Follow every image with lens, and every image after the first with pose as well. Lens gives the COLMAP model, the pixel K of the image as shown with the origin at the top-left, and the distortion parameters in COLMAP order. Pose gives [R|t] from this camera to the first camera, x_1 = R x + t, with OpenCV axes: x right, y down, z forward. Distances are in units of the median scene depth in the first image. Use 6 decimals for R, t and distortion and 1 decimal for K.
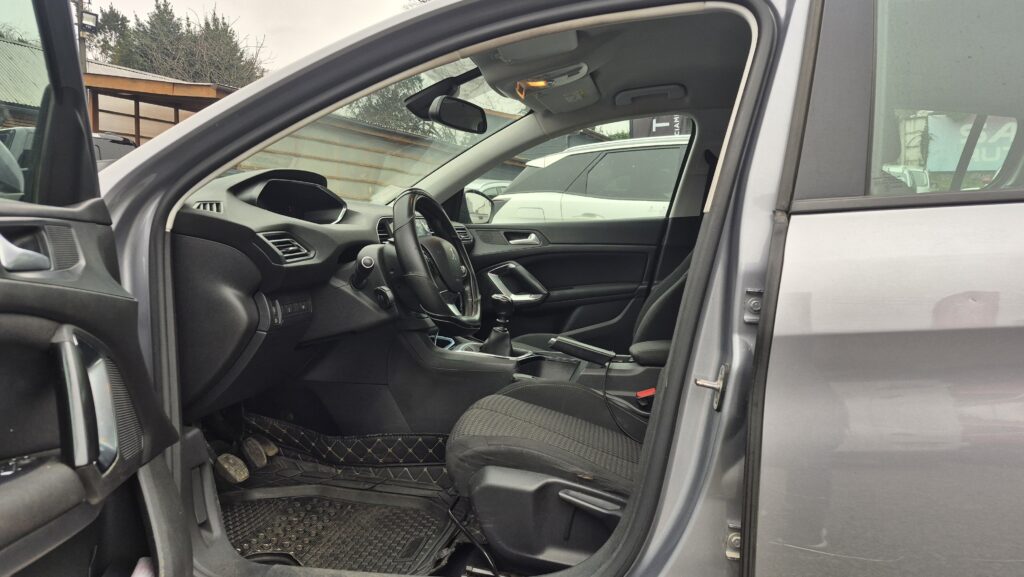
lens RADIAL K [[688.5, 0, 531.2], [0, 688.5, 285.6], [0, 0, 1]] dist [0.134177, -0.139137]
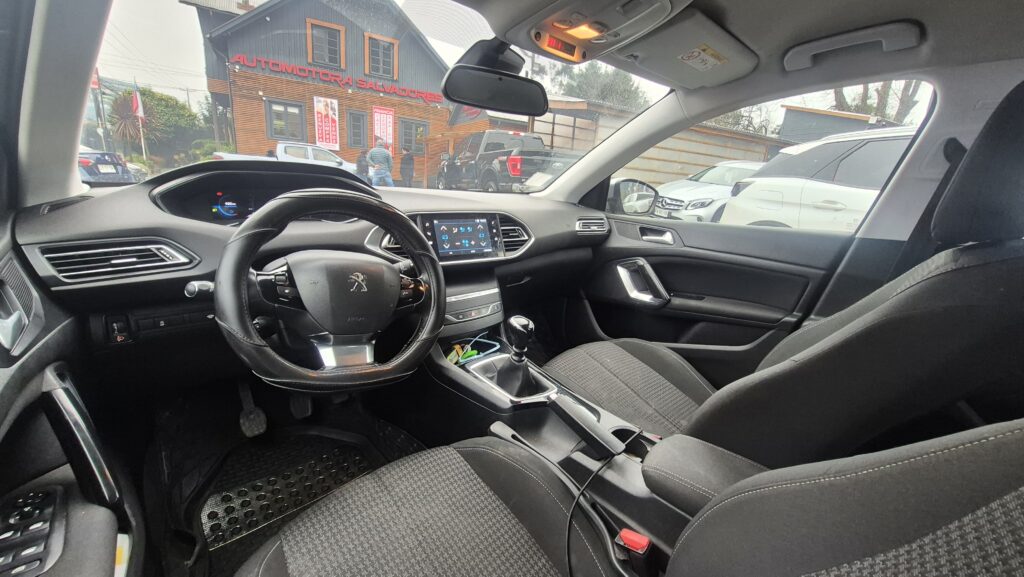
lens RADIAL K [[402.6, 0, 516.0], [0, 402.6, 290.8], [0, 0, 1]] dist [-0.001948, -0.000486]
pose [[0.797756, 0.206306, -0.566590, 0.045947], [-0.110374, 0.973734, 0.199148, -0.023834], [0.592793, -0.096335, 0.799573, 0.125503]]
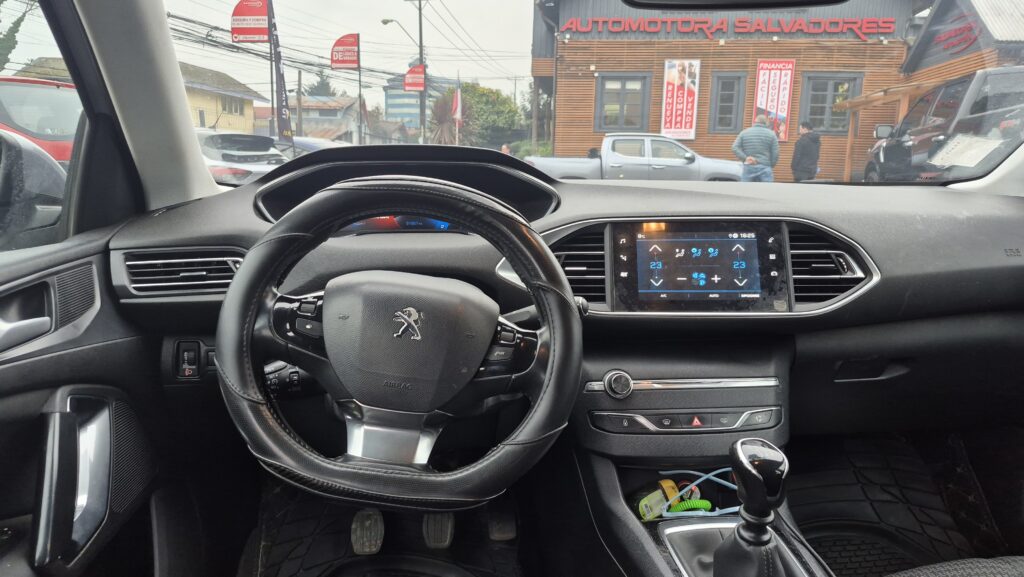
lens RADIAL K [[706.1, 0, 503.6], [0, 706.1, 292.3], [0, 0, 1]] dist [0.084171, -0.097412]
pose [[0.254582, 0.165809, -0.952731, 0.057392], [-0.084784, 0.985225, 0.148808, -0.023485], [0.963327, 0.042892, 0.264878, 0.156956]]
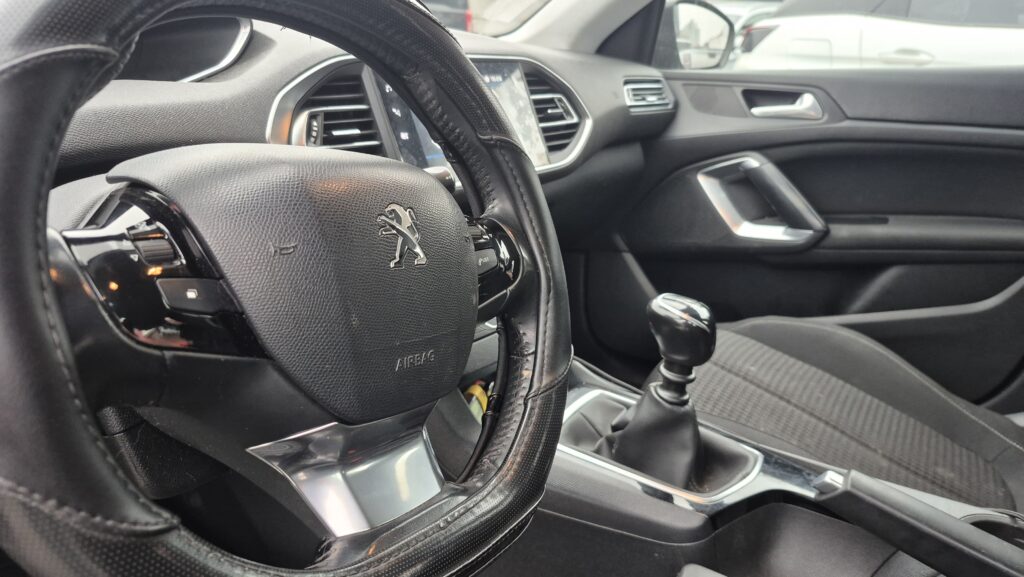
lens RADIAL K [[714.1, 0, 517.9], [0, 714.1, 281.3], [0, 0, 1]] dist [0.111211, -0.165655]
pose [[0.934247, 0.118276, -0.336442, -0.000257], [-0.046533, 0.975766, 0.213814, -0.013755], [0.353578, -0.184099, 0.917110, 0.133449]]
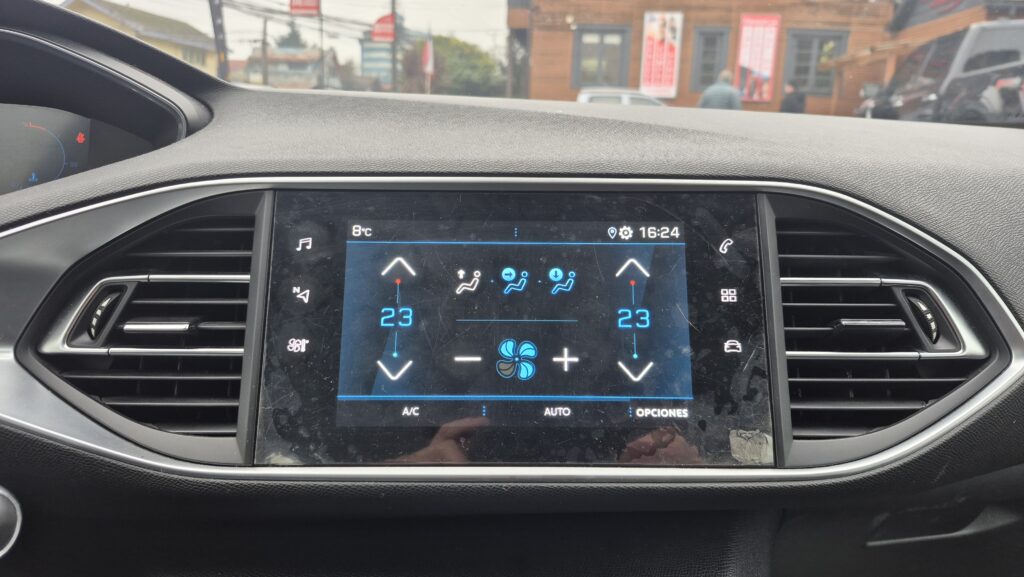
lens RADIAL K [[714.1, 0, 517.9], [0, 714.1, 281.3], [0, 0, 1]] dist [0.111211, -0.165655]
pose [[0.297211, 0.202026, -0.933194, -0.002920], [-0.097150, 0.978685, 0.180933, -0.022642], [0.949857, 0.036885, 0.310503, 0.201316]]
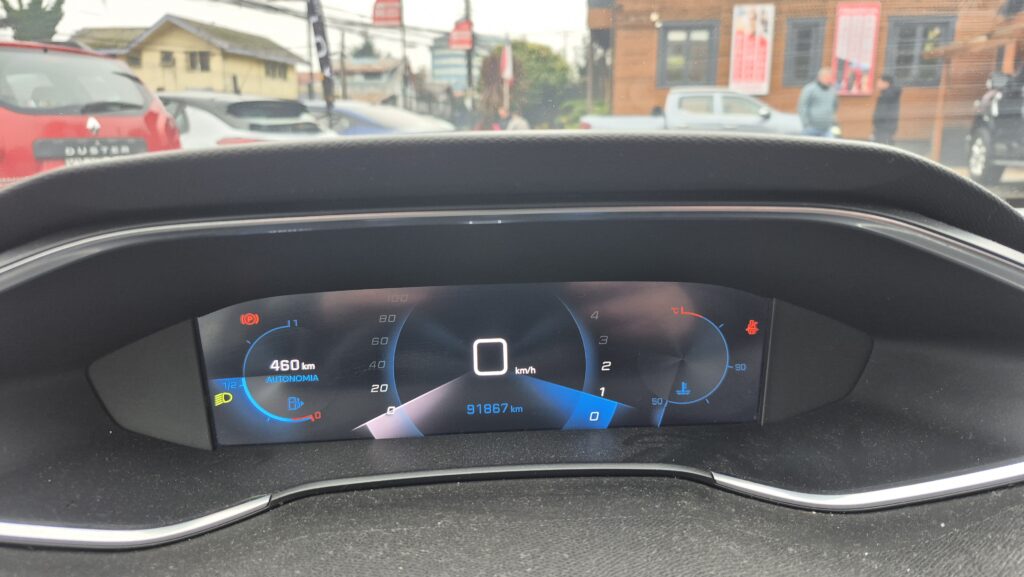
lens RADIAL K [[716.8, 0, 520.1], [0, 716.8, 290.3], [0, 0, 1]] dist [0.079293, -0.097748]
pose [[0.211627, 0.207809, -0.955002, -0.034644], [-0.066139, 0.977939, 0.198143, -0.028316], [0.975110, 0.021231, 0.220703, 0.167310]]
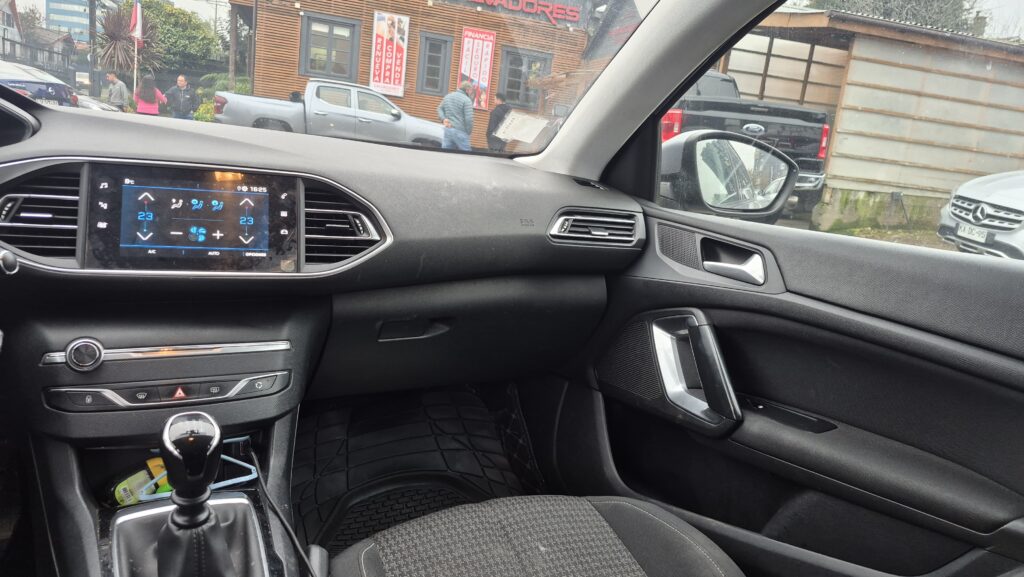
lens RADIAL K [[705.8, 0, 518.4], [0, 705.8, 283.4], [0, 0, 1]] dist [0.097107, -0.134574]
pose [[0.610581, 0.219527, -0.760919, 0.063891], [-0.169457, 0.974775, 0.145248, -0.026865], [0.773612, 0.040257, 0.632380, 0.185752]]
